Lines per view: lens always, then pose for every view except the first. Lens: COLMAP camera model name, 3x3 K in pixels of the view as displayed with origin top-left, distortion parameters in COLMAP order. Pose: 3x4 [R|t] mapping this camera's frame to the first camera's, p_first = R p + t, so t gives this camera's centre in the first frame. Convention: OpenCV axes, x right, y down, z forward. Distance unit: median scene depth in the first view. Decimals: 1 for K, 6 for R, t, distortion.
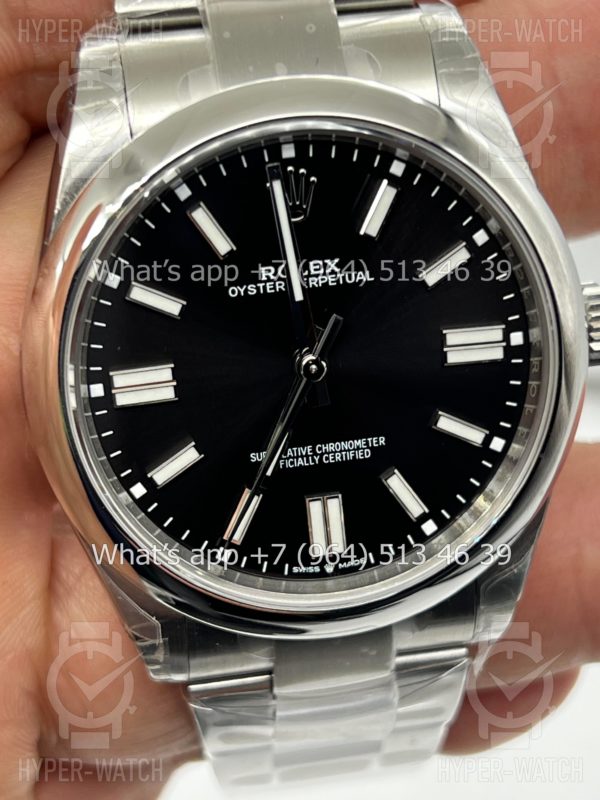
lens RADIAL K [[1824.2, 0, 286.9], [0, 1824.2, 392.6], [0, 0, 1]] dist [0.248767, 0.000000]
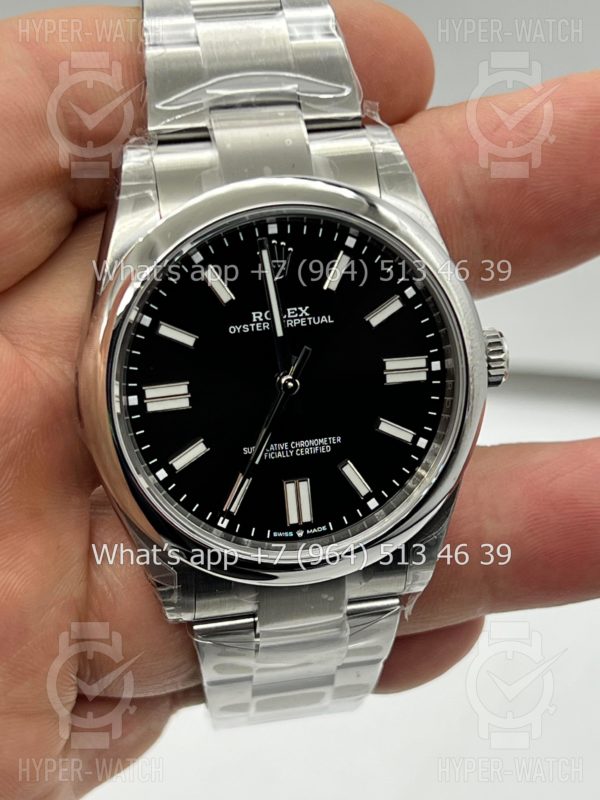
lens RADIAL K [[1824.2, 0, 293.1], [0, 1824.2, 392.2], [0, 0, 1]] dist [0.248767, 0.000000]
pose [[0.998881, 0.004379, 0.047088, -0.047543], [-0.002211, 0.998939, -0.046001, 0.054576], [-0.047239, 0.045846, 0.997831, -0.372513]]
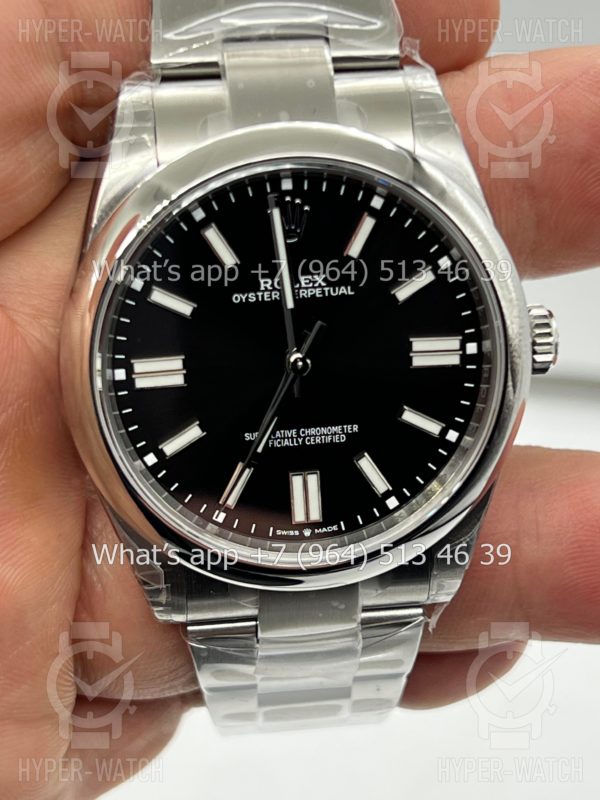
lens RADIAL K [[1824.2, 0, 290.3], [0, 1824.2, 404.4], [0, 0, 1]] dist [0.248767, 0.000000]
pose [[0.998505, 0.047018, -0.027882, 0.042506], [-0.047163, 0.998877, -0.004569, 0.018391], [0.027636, 0.005877, 0.999601, -0.201949]]
